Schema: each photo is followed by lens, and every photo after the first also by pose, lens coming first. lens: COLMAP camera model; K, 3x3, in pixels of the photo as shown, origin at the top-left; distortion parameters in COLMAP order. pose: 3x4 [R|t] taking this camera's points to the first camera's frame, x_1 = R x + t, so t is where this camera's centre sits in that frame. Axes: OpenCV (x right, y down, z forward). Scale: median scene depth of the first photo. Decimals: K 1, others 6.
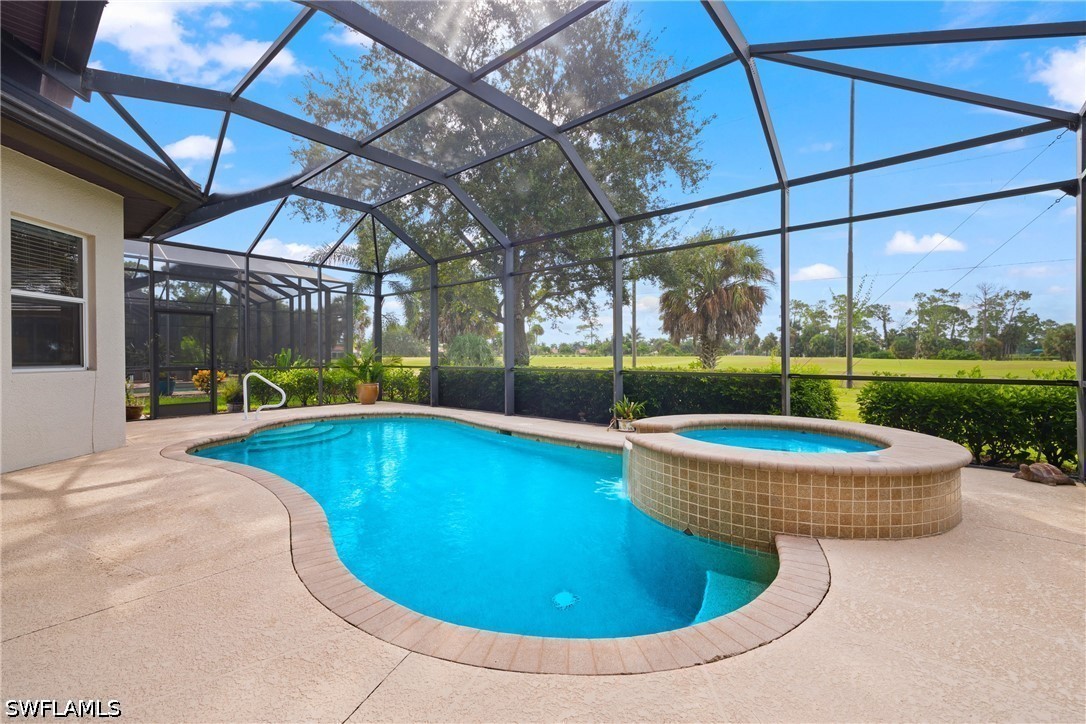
lens RADIAL K [[459.2, 0, 552.4], [0, 459.2, 359.5], [0, 0, 1]] dist [-0.000864, 0.000144]
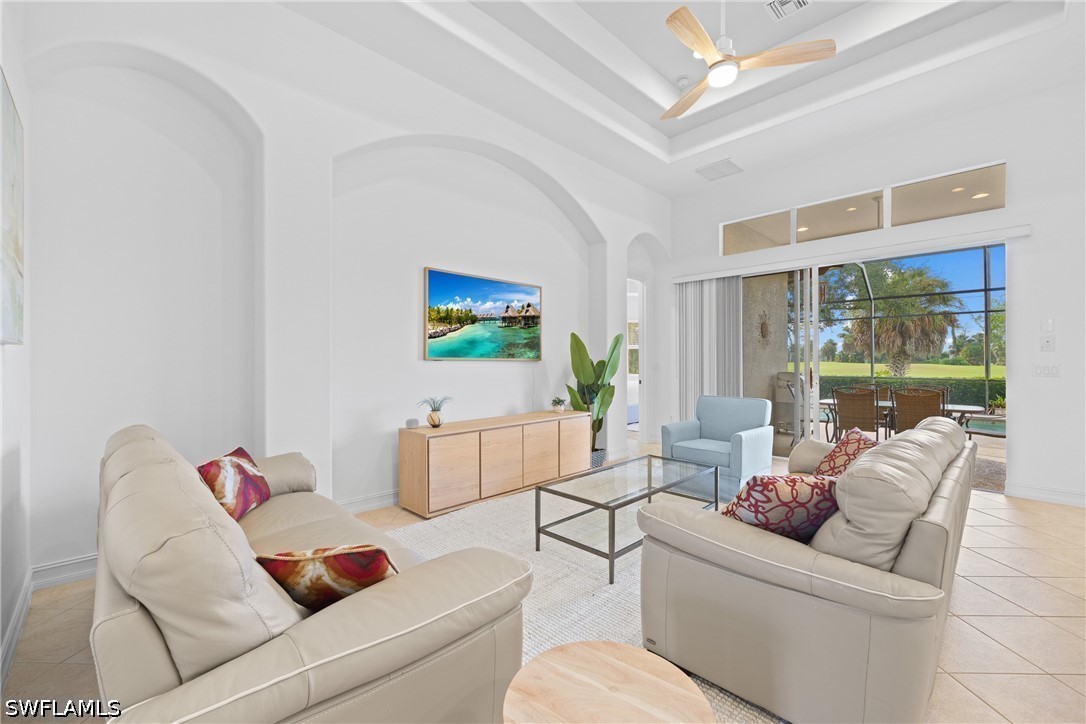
lens RADIAL K [[434.9, 0, 537.5], [0, 434.9, 360.5], [0, 0, 1]] dist [0.000186, 0.000129]
pose [[0.994961, -0.000741, -0.100262, -0.711212], [-0.000051, 0.999969, -0.007895, -0.017824], [0.100265, 0.007860, 0.994930, -0.392950]]
